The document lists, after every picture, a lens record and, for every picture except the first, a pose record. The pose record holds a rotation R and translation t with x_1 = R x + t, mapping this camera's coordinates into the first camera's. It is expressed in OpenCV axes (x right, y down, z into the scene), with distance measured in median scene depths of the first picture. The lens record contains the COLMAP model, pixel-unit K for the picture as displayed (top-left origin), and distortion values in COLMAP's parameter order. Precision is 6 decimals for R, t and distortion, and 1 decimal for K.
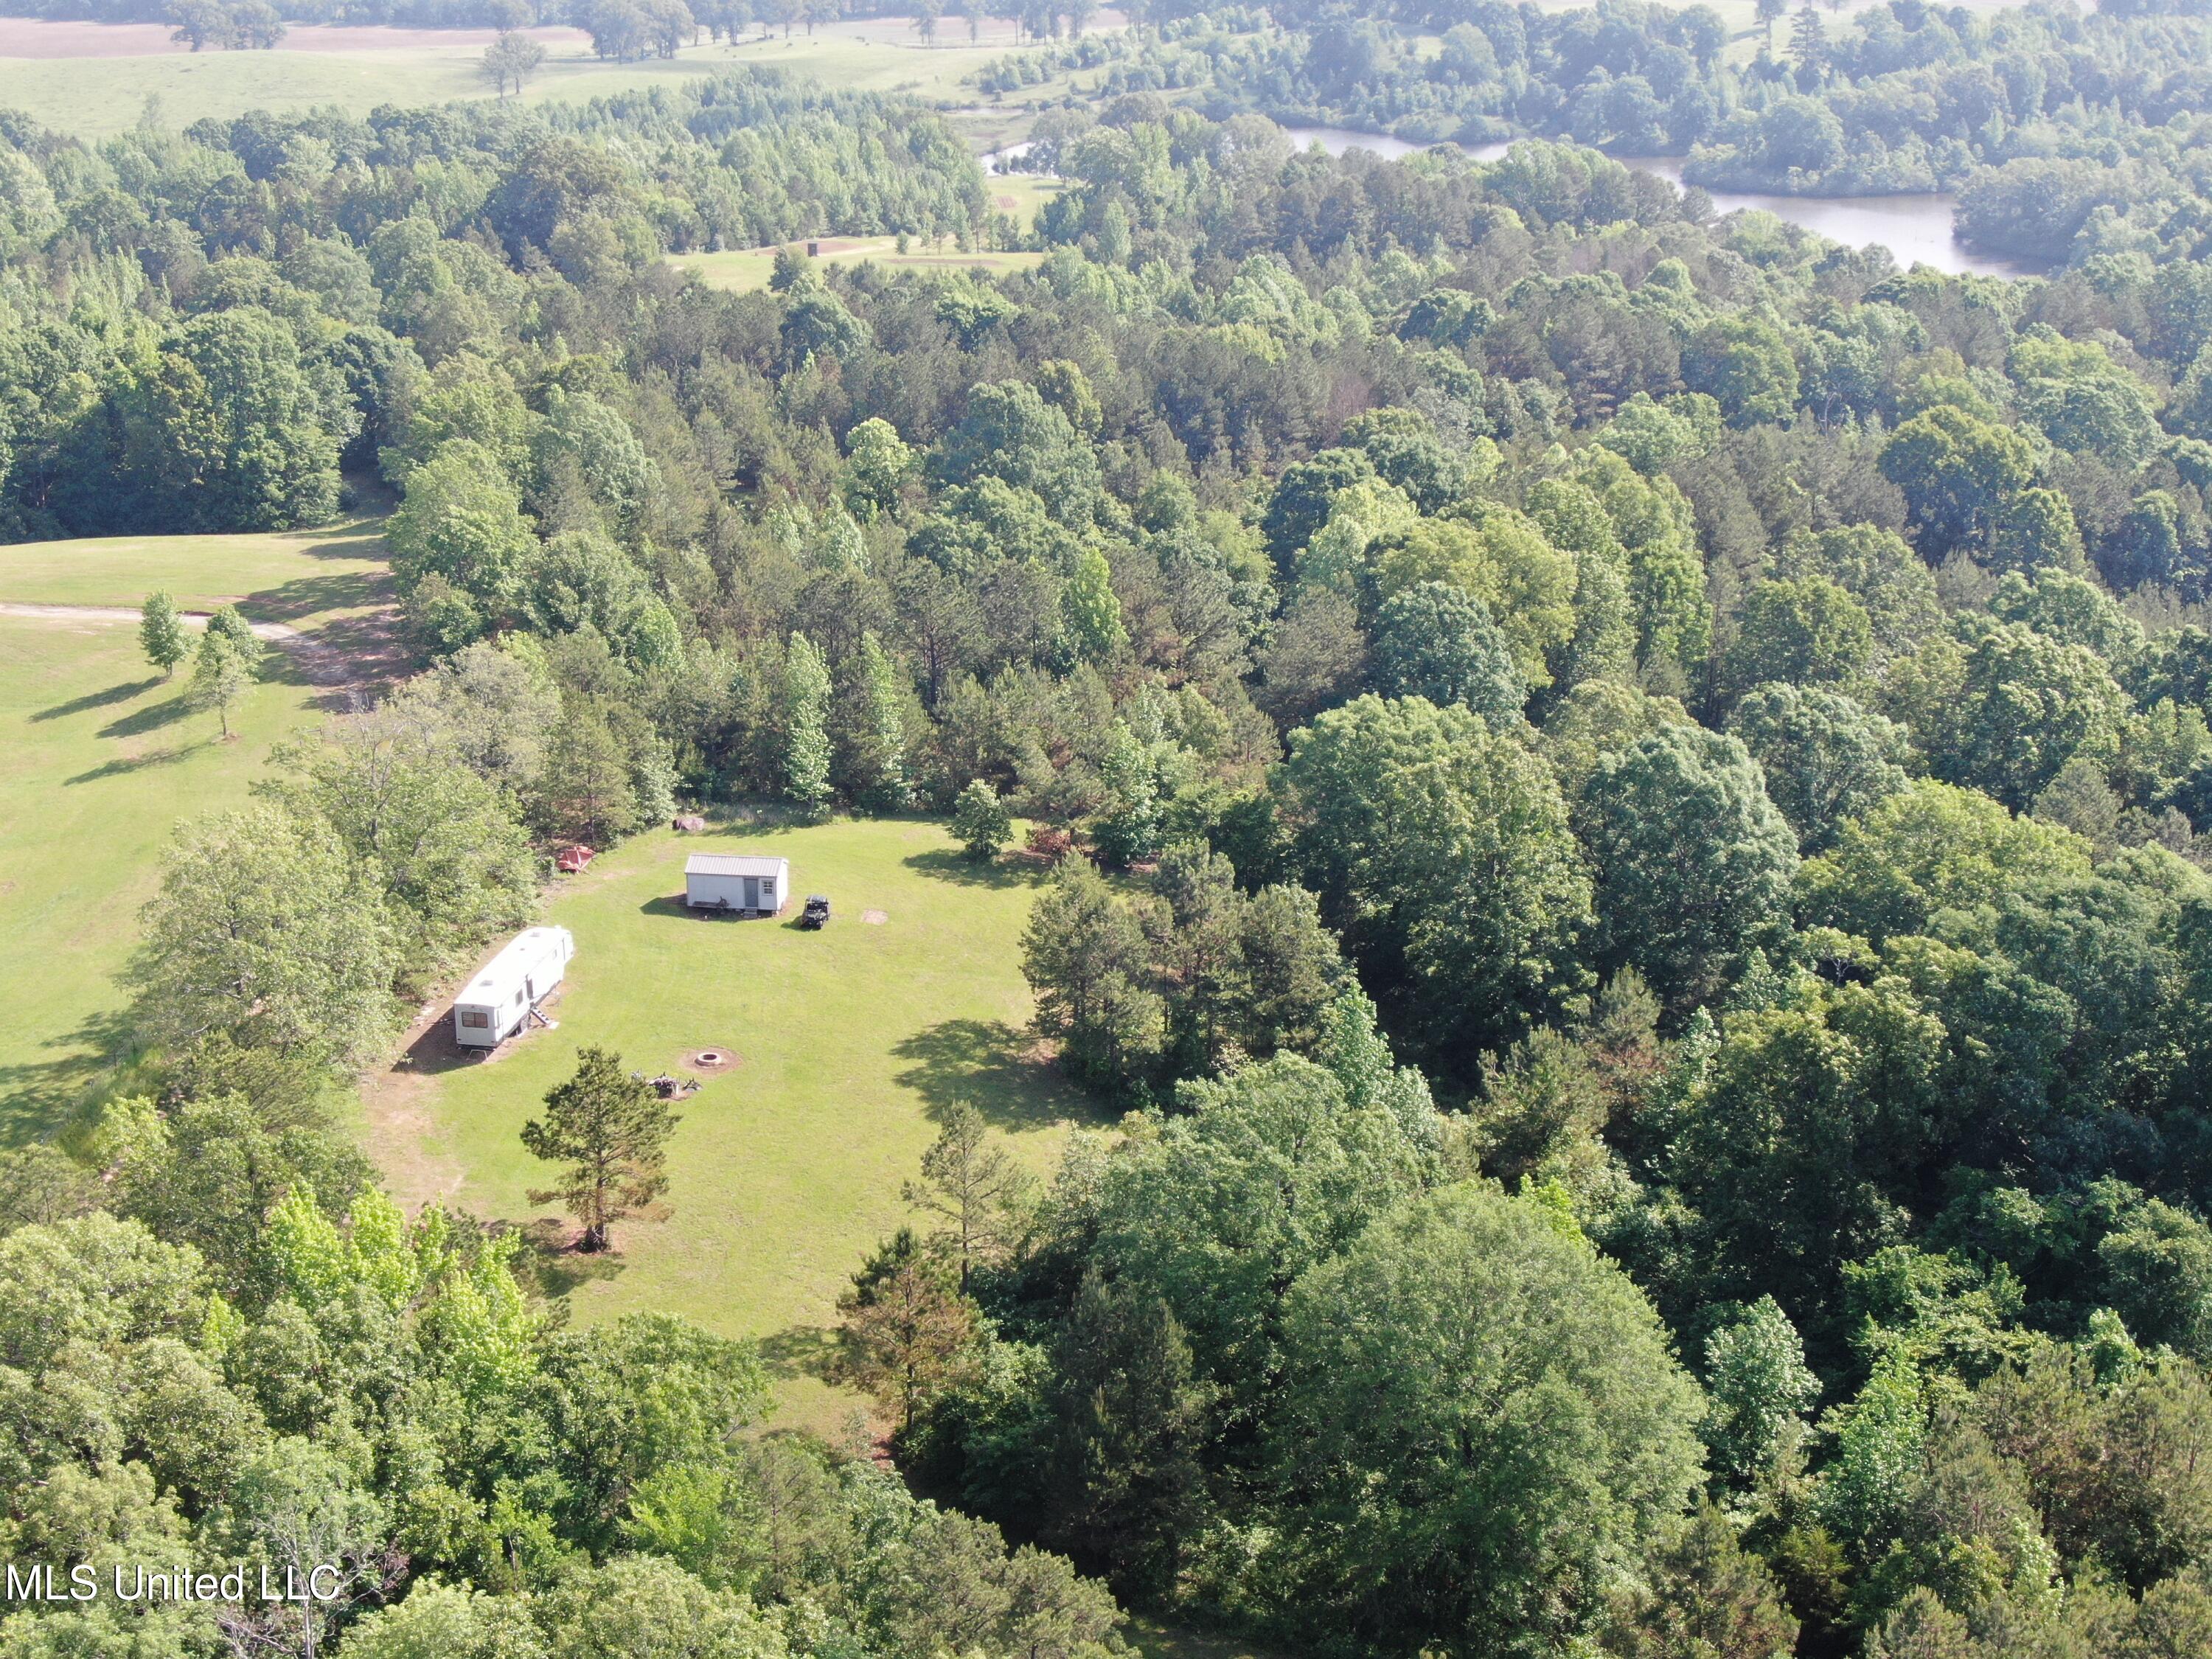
lens RADIAL K [[2982.4, 0, 1106.0], [0, 2982.4, 829.5], [0, 0, 1]] dist [0.251412, -1.197440]
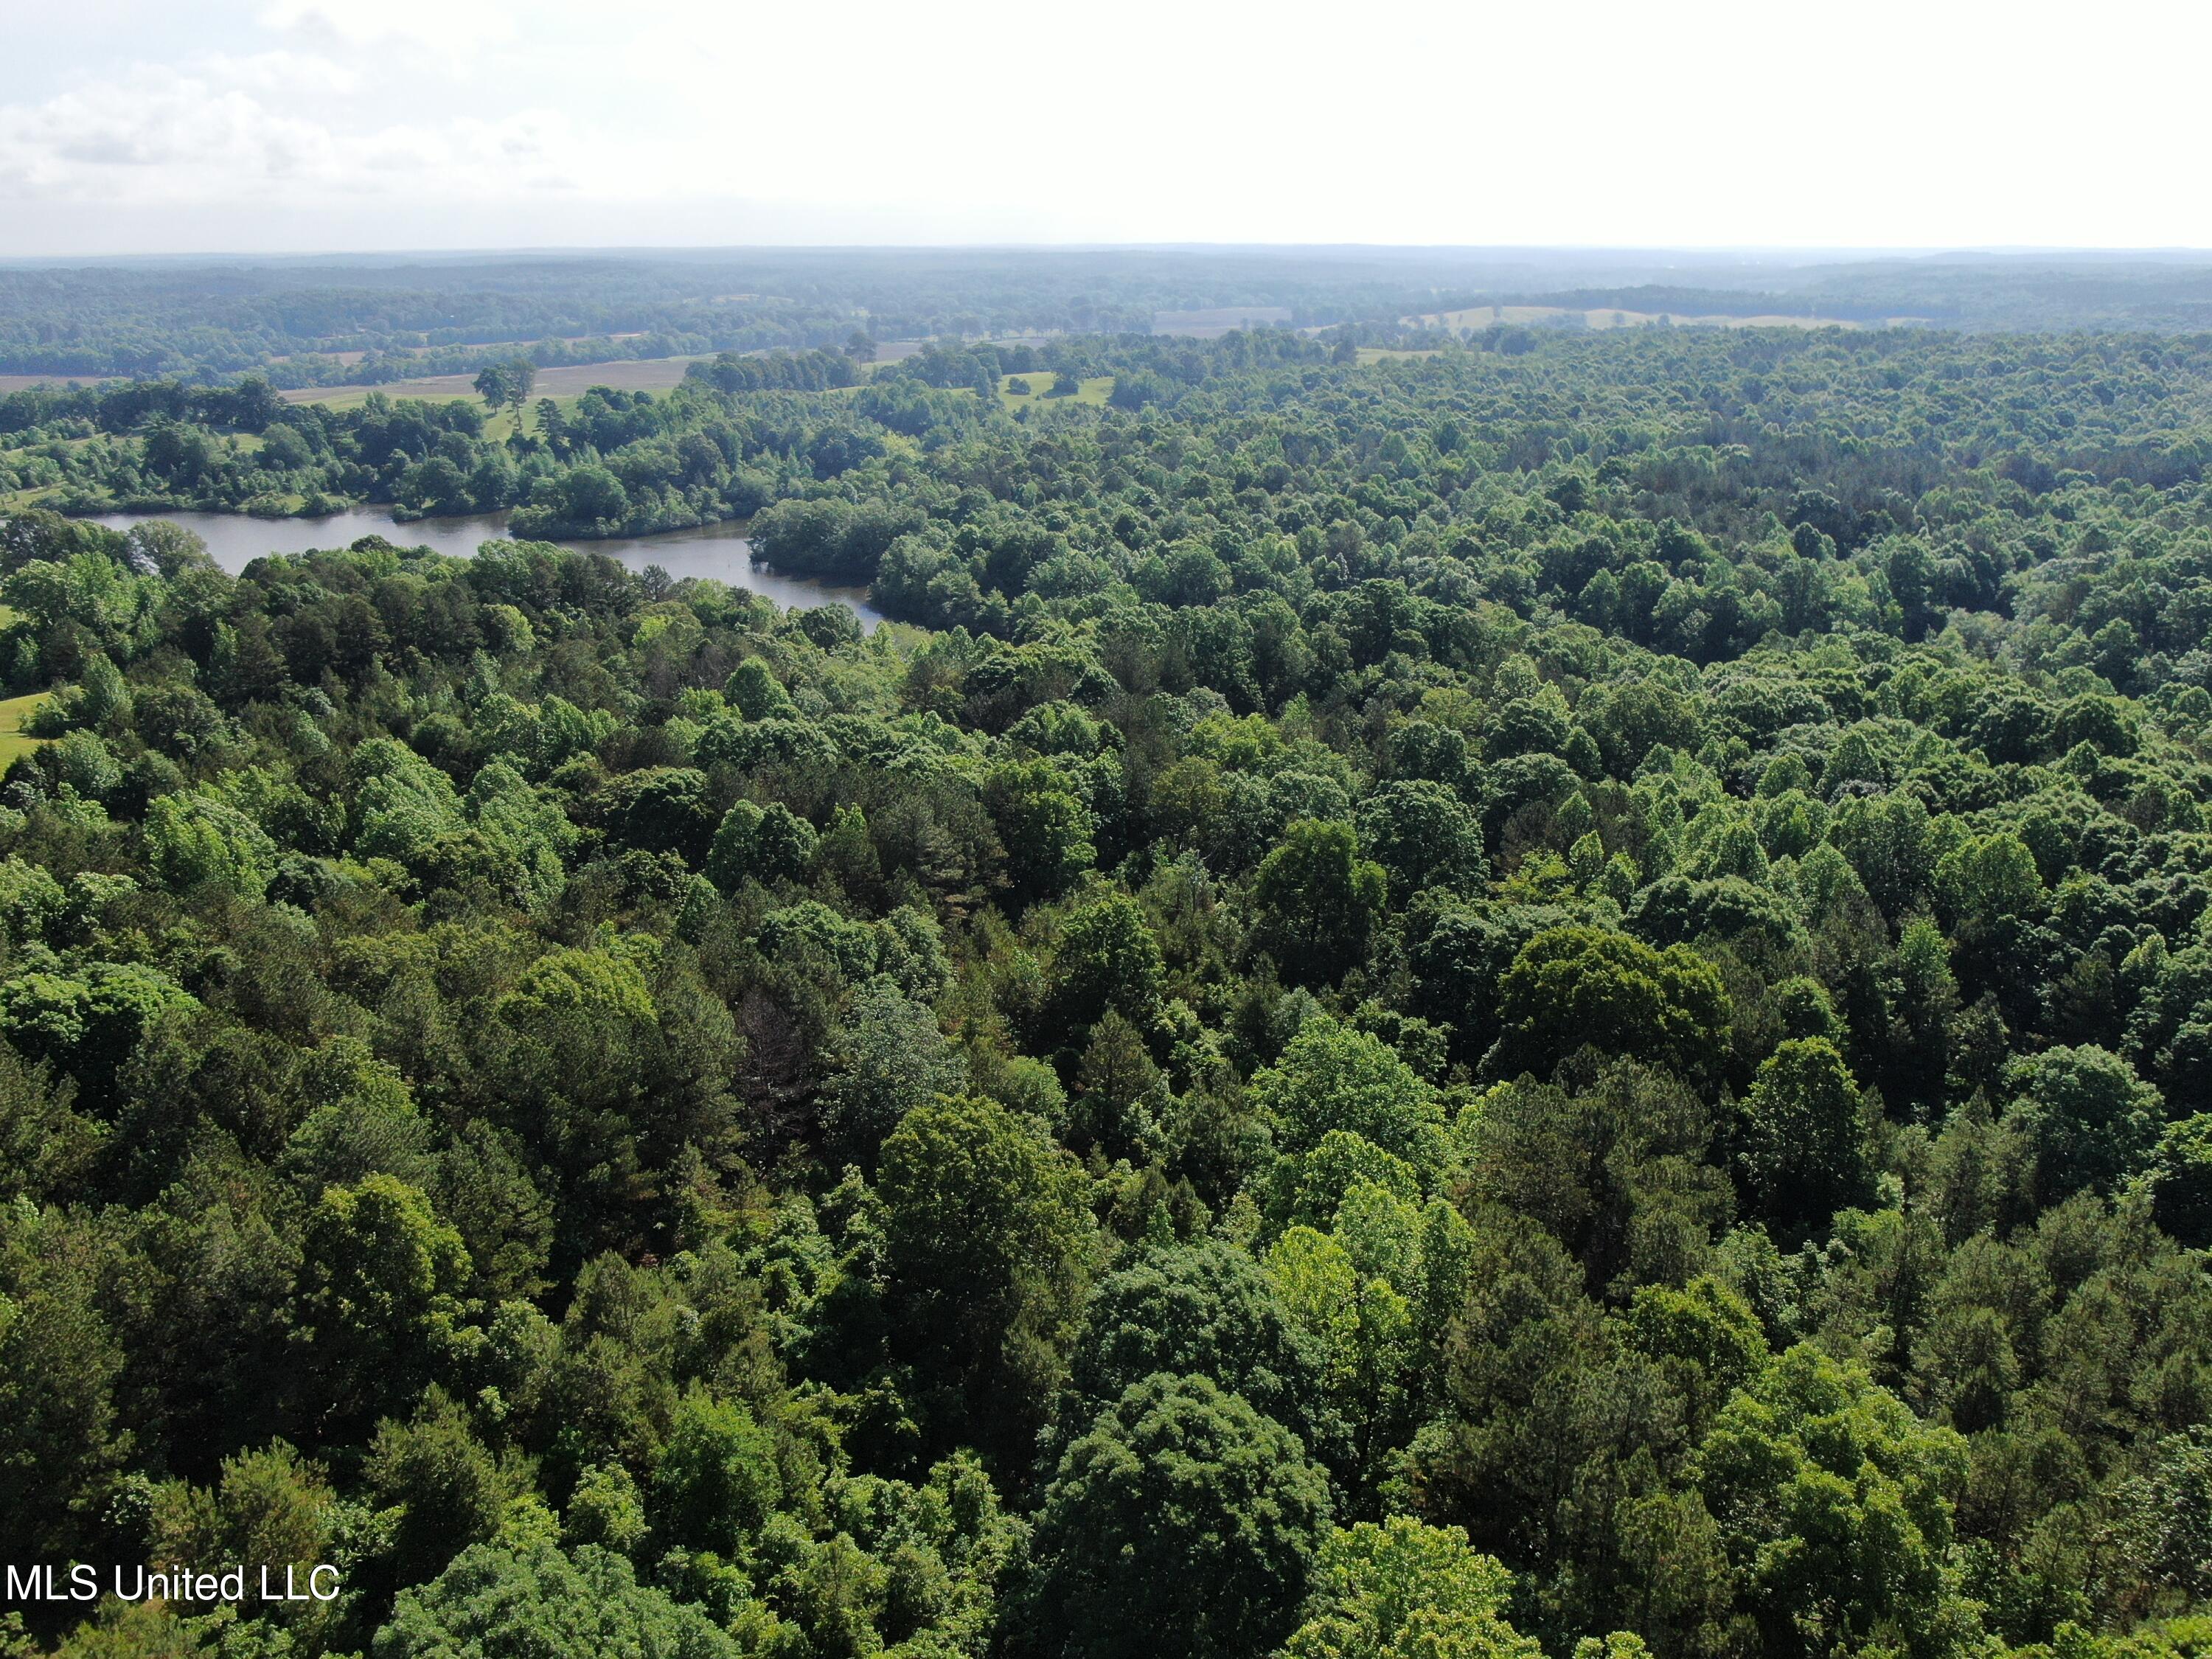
lens RADIAL K [[1637.6, 0, 1106.0], [0, 1637.6, 829.5], [0, 0, 1]] dist [-0.003976, -0.001919]
pose [[0.810724, -0.195294, 0.551893, -0.071478], [0.194623, 0.979008, 0.060536, -0.263771], [-0.552130, 0.058333, 0.831715, 0.861646]]
